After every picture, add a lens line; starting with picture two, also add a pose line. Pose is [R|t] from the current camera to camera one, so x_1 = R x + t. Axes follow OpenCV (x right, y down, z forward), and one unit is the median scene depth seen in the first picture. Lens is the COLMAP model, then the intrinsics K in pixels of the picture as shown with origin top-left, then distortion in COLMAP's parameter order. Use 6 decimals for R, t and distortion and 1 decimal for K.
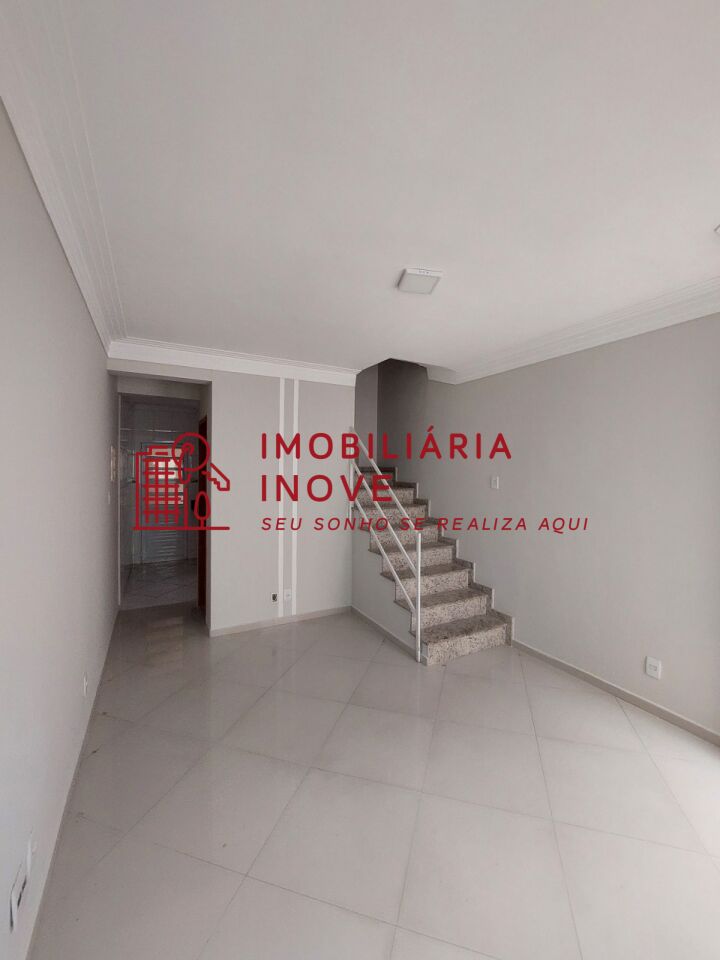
lens RADIAL K [[383.1, 0, 362.2], [0, 383.1, 479.2], [0, 0, 1]] dist [-0.018005, 0.000592]
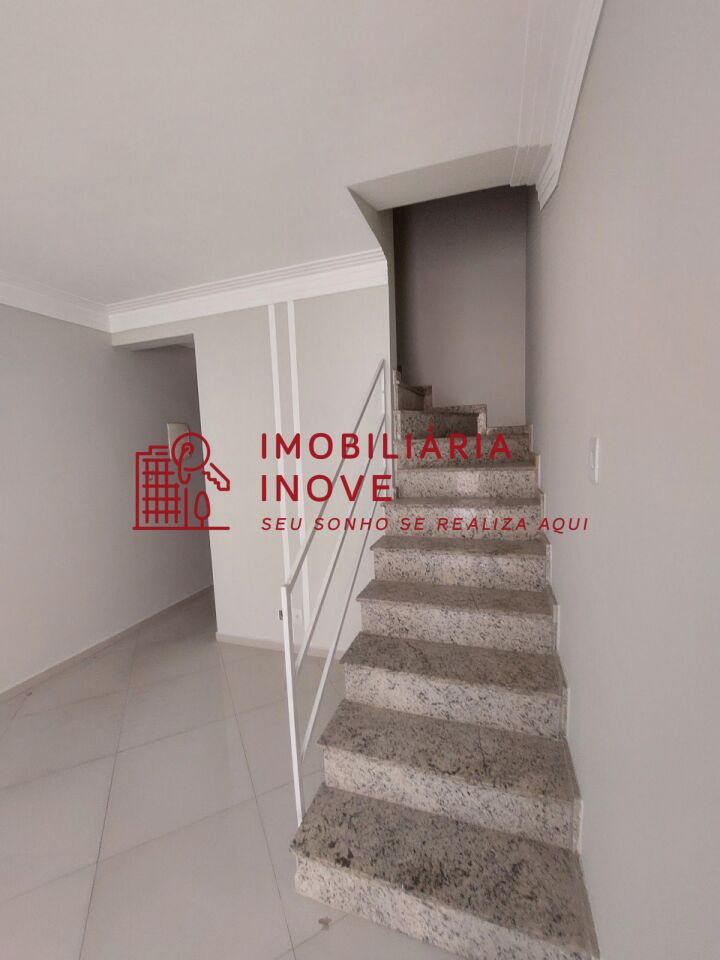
lens RADIAL K [[383.1, 0, 362.2], [0, 383.1, 479.2], [0, 0, 1]] dist [-0.018005, 0.000592]
pose [[0.686728, 0.038318, -0.725904, 0.434384], [0.030633, 0.996197, 0.081566, -0.006788], [0.726269, -0.078250, 0.682943, 0.678776]]
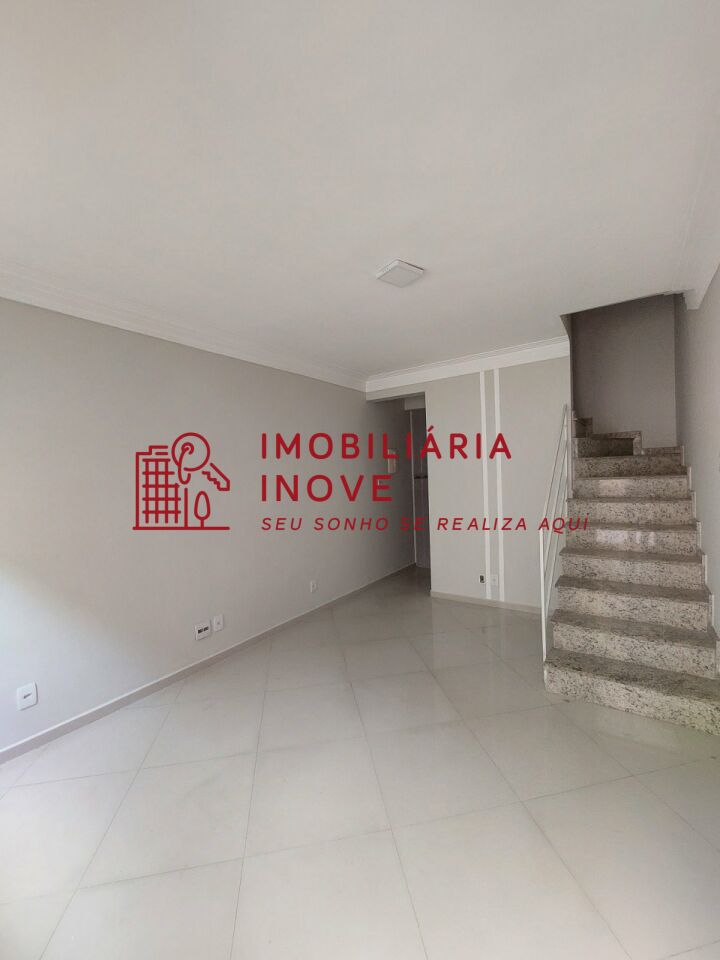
lens RADIAL K [[383.1, 0, 362.2], [0, 383.1, 479.2], [0, 0, 1]] dist [-0.018005, 0.000592]
pose [[0.455509, -0.003384, -0.890225, 0.613406], [0.028553, 0.999534, 0.010810, 0.010322], [0.889773, -0.030342, 0.455393, 0.240543]]
